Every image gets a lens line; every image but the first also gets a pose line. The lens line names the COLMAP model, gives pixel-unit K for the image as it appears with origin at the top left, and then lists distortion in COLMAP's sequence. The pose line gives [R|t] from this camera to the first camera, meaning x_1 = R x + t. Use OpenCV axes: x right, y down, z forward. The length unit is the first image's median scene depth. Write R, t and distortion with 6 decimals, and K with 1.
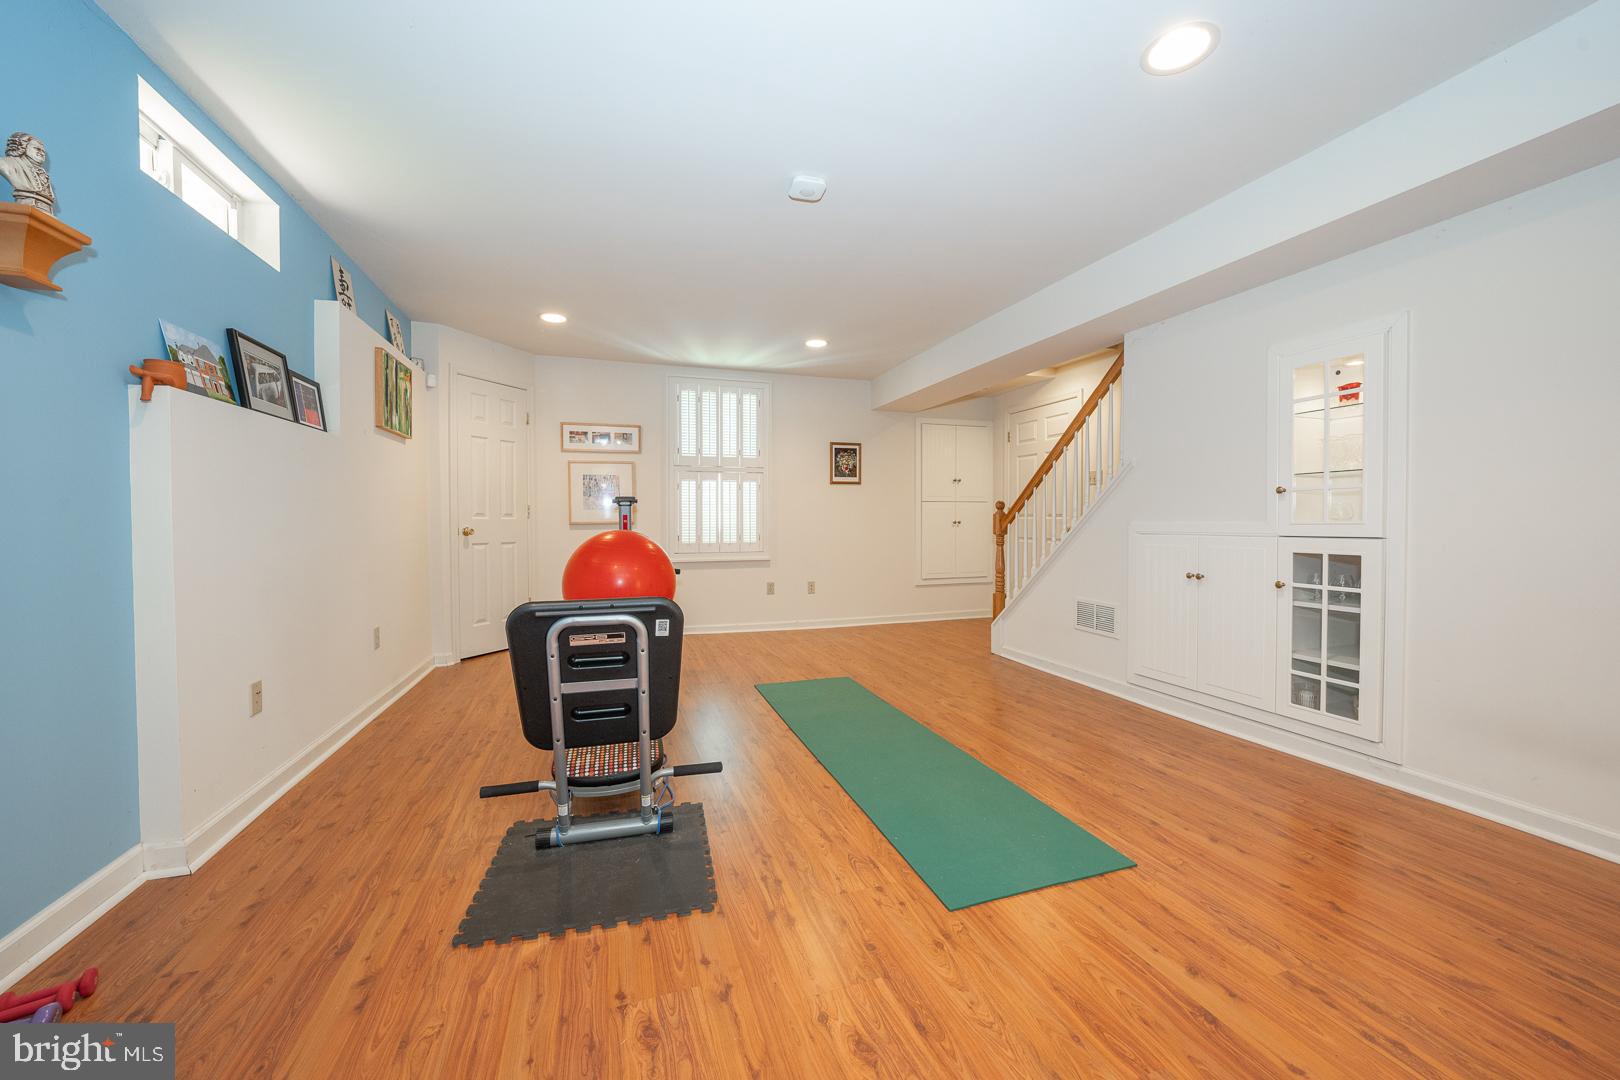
lens RADIAL K [[632.4, 0, 812.9], [0, 632.4, 535.1], [0, 0, 1]] dist [-0.012404, 0.000053]
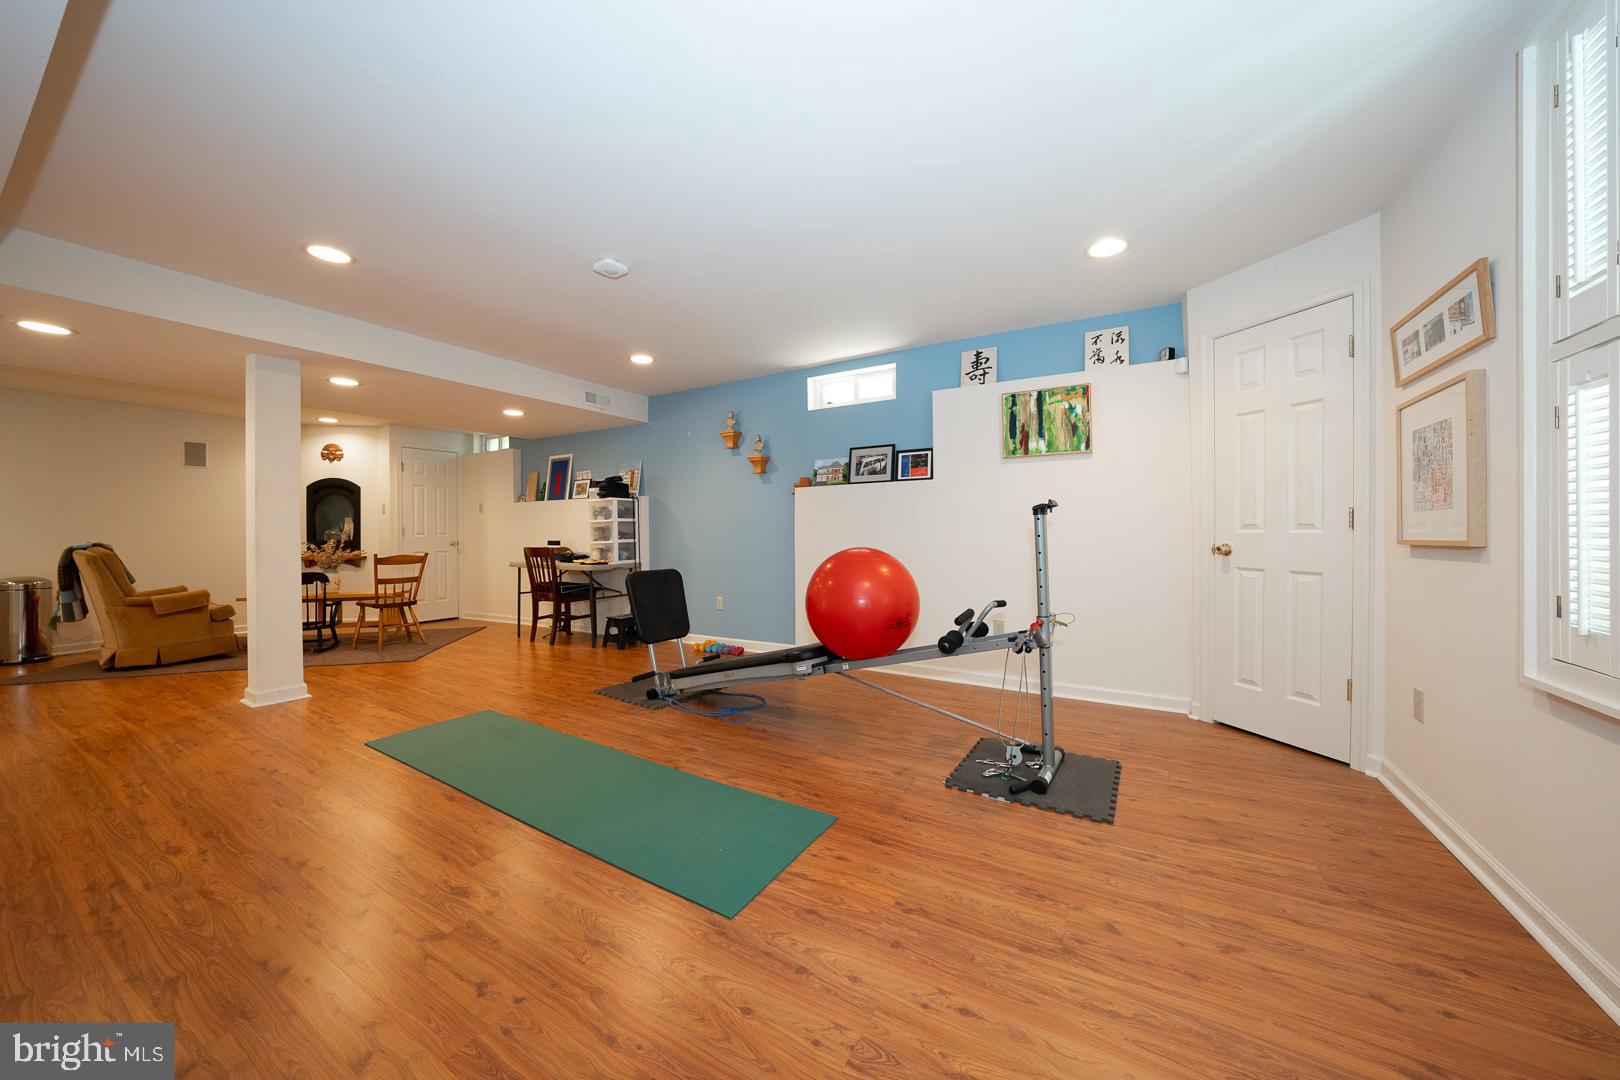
lens RADIAL K [[556.8, 0, 819.1], [0, 556.8, 532.4], [0, 0, 1]] dist [-0.025295, 0.005445]
pose [[-0.752278, 0.005512, -0.658823, 0.467688], [-0.009906, 0.999757, 0.019676, -0.077359], [0.658772, 0.021328, -0.752040, 2.428835]]
